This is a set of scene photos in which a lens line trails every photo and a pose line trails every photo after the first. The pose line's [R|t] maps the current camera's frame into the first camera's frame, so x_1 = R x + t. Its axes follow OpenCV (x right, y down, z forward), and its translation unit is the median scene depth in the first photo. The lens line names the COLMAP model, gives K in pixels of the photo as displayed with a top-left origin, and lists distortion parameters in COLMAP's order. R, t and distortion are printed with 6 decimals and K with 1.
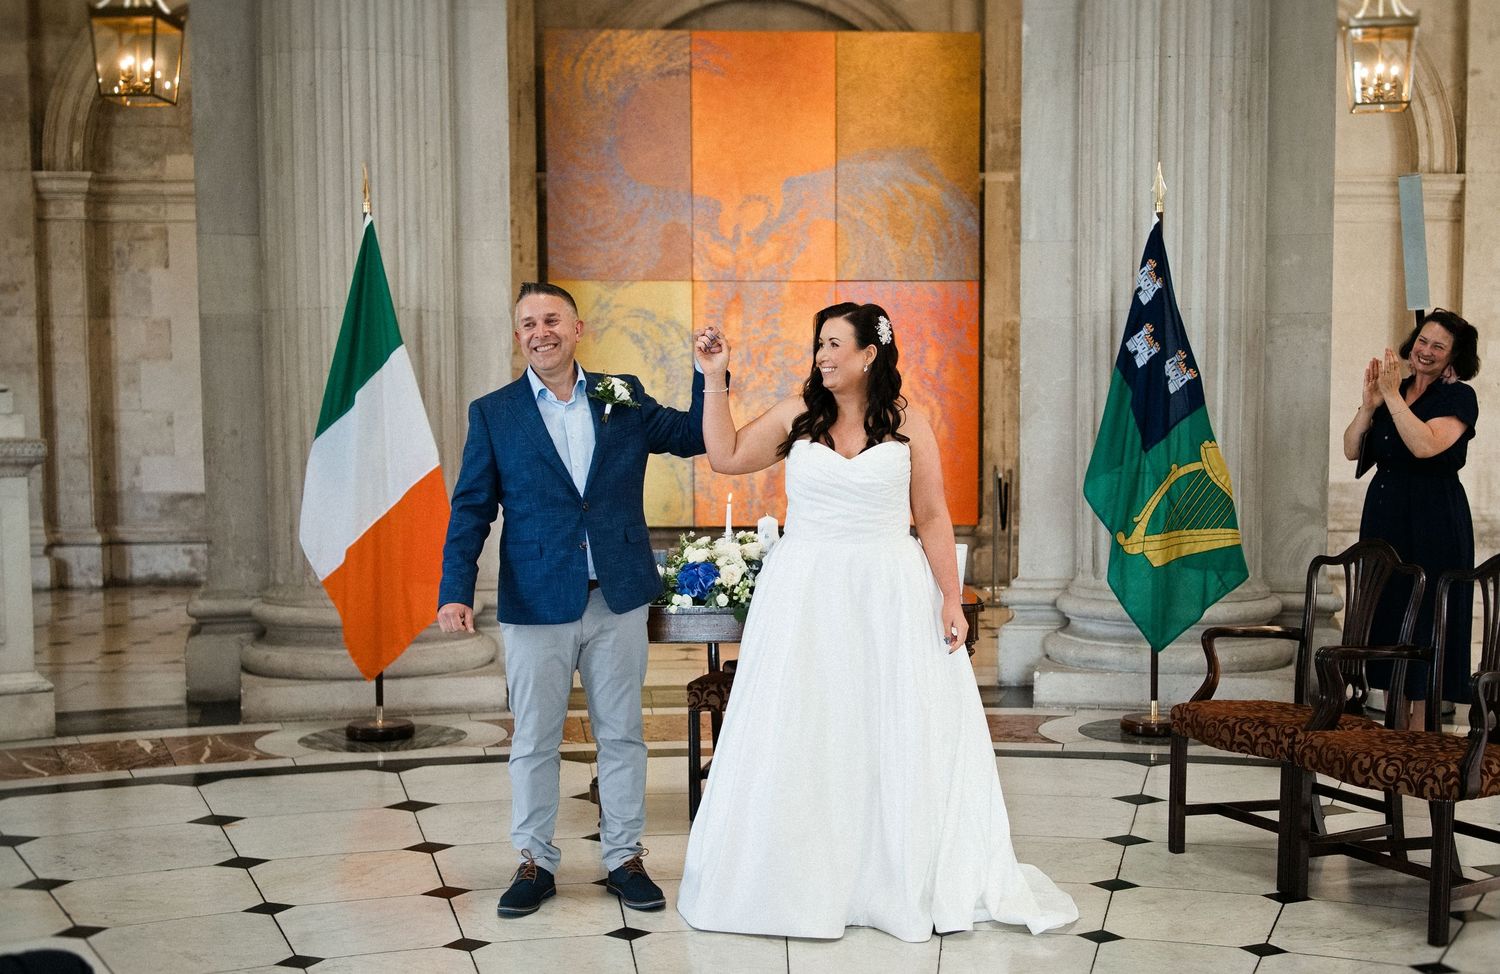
lens RADIAL K [[1805.2, 0, 825.4], [0, 1805.2, 562.3], [0, 0, 1]] dist [0.008727, -0.004454]
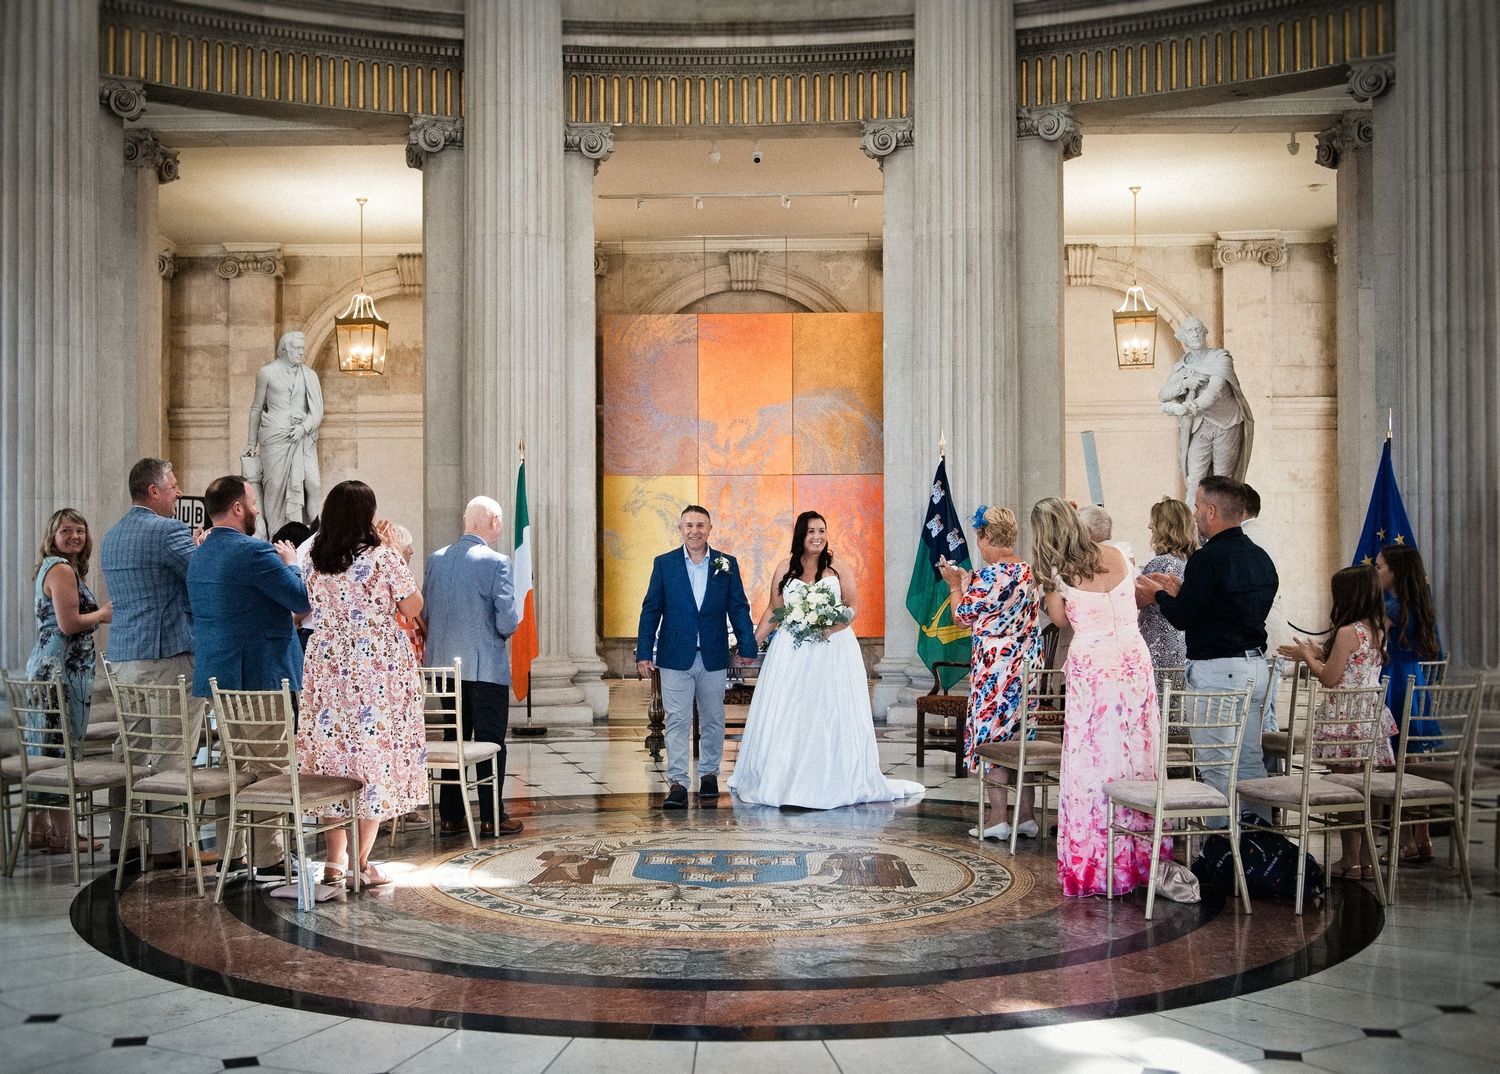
lens RADIAL K [[1702.1, 0, 690.2], [0, 1702.1, 550.3], [0, 0, 1]] dist [0.007241, -0.017050]
pose [[0.996825, -0.001576, -0.079612, 0.055111], [-0.005541, 0.996008, -0.089097, 0.056538], [0.079434, 0.089255, 0.992836, -0.680332]]
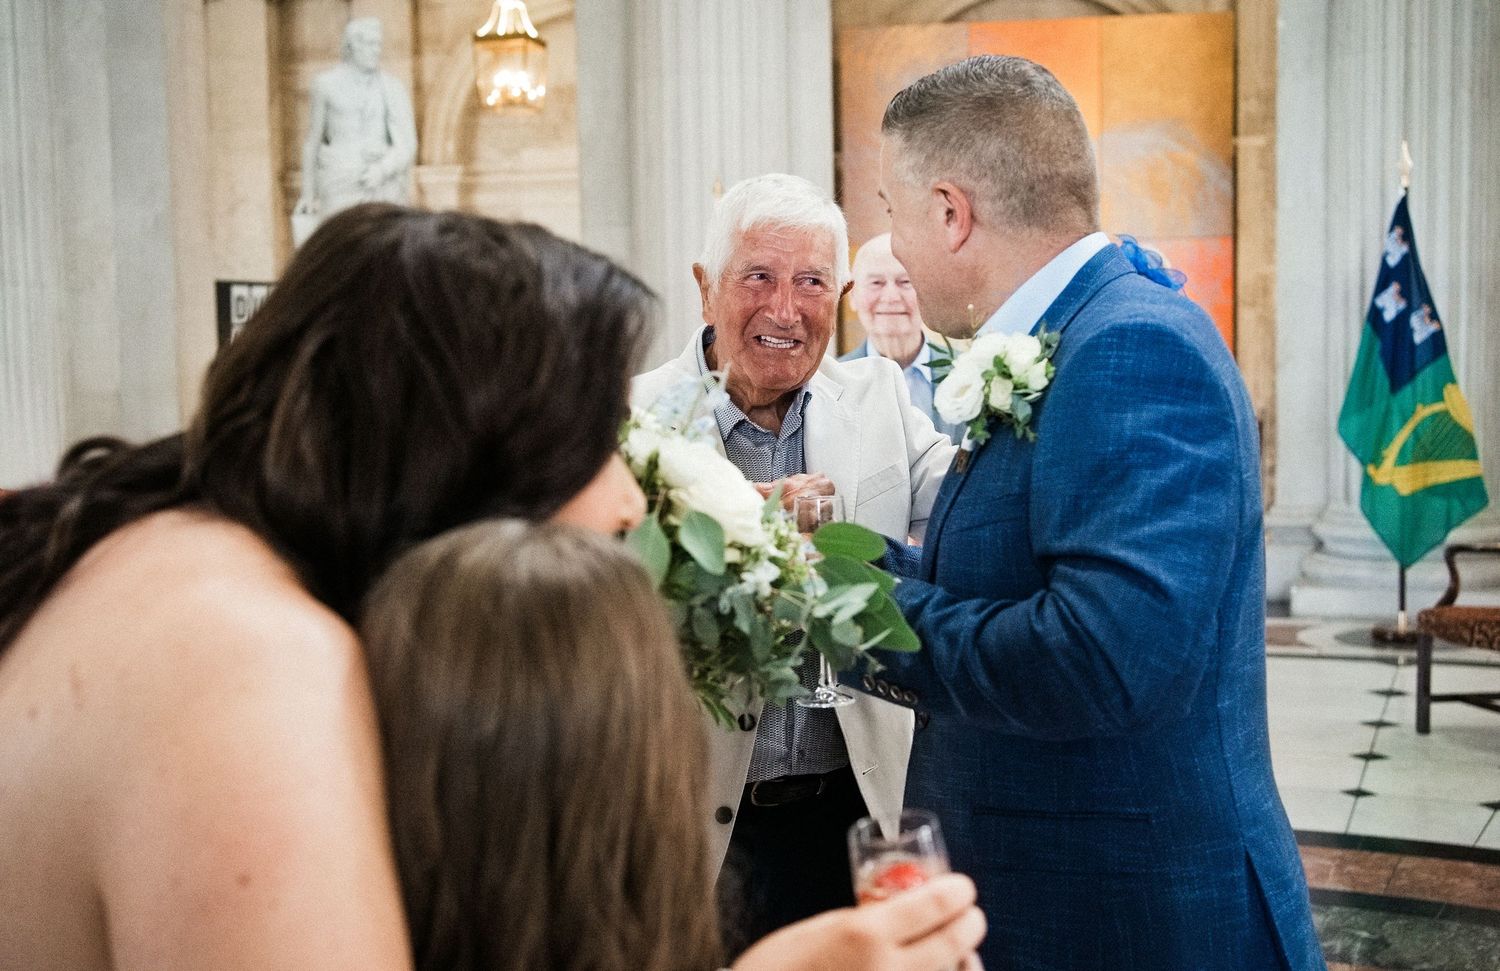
lens RADIAL K [[1710.5, 0, 776.8], [0, 1710.5, 490.3], [0, 0, 1]] dist [0.010538, 0.001220]
pose [[0.985776, -0.003478, -0.168029, -0.023100], [0.002972, 0.999990, -0.003260, 0.001782], [0.168038, 0.002714, 0.985777, -0.122113]]
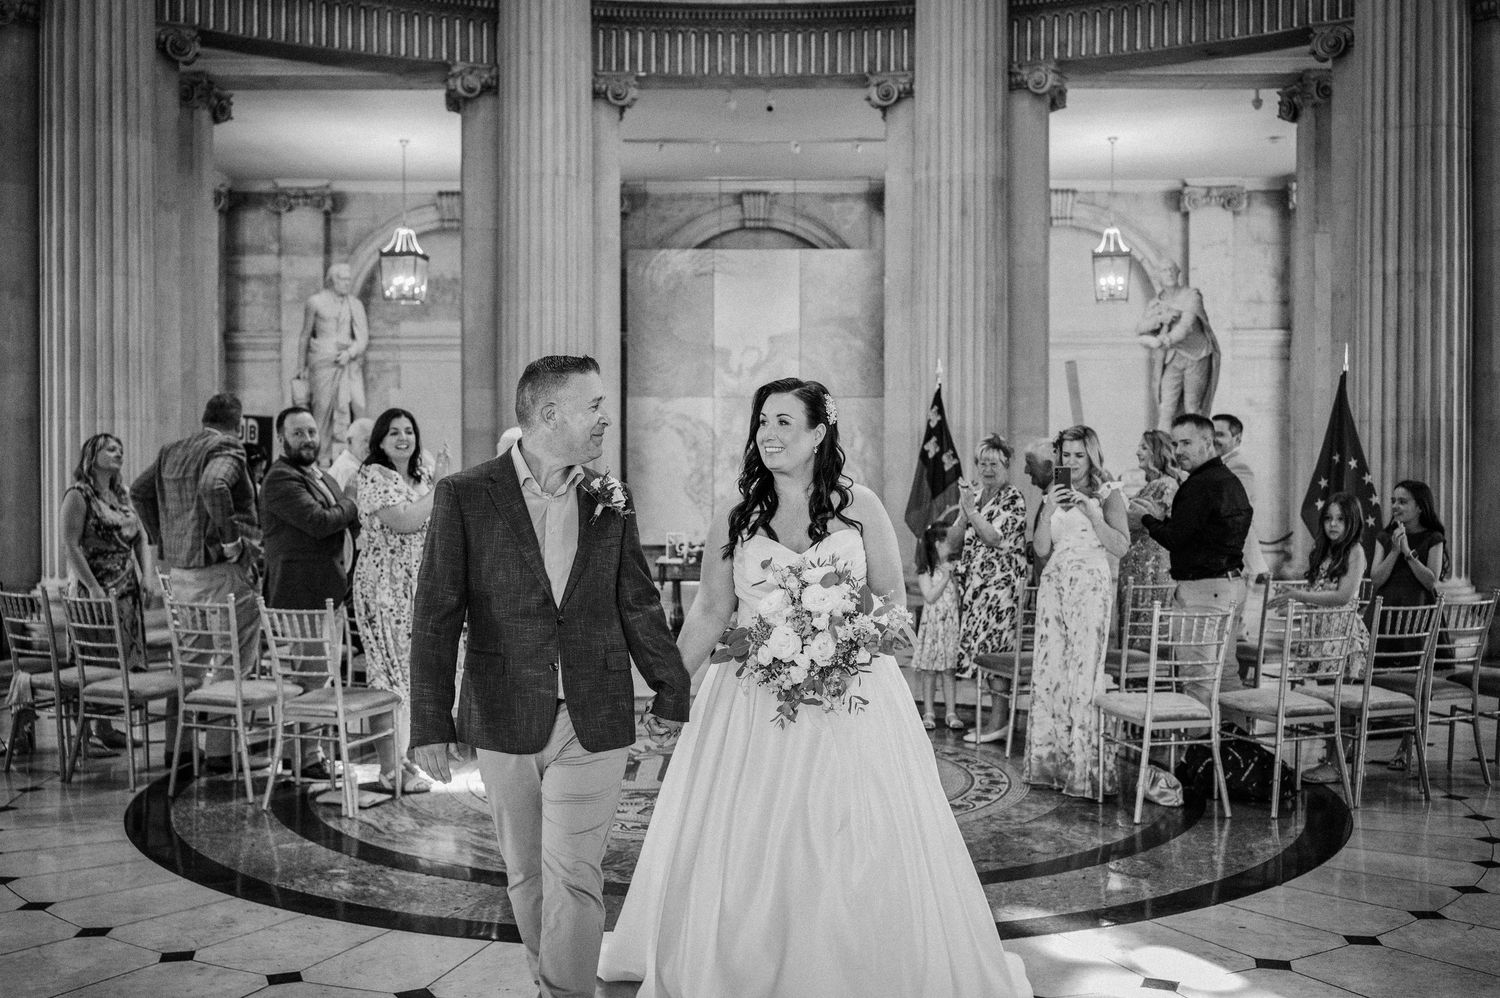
lens RADIAL K [[1527.2, 0, 753.5], [0, 1527.2, 500.4], [0, 0, 1]] dist [0.004714, -0.002346]
pose [[0.998917, 0.004271, -0.046340, 0.047325], [-0.007178, 0.998003, -0.062756, 0.044419], [0.045979, 0.063020, 0.996953, -0.647209]]
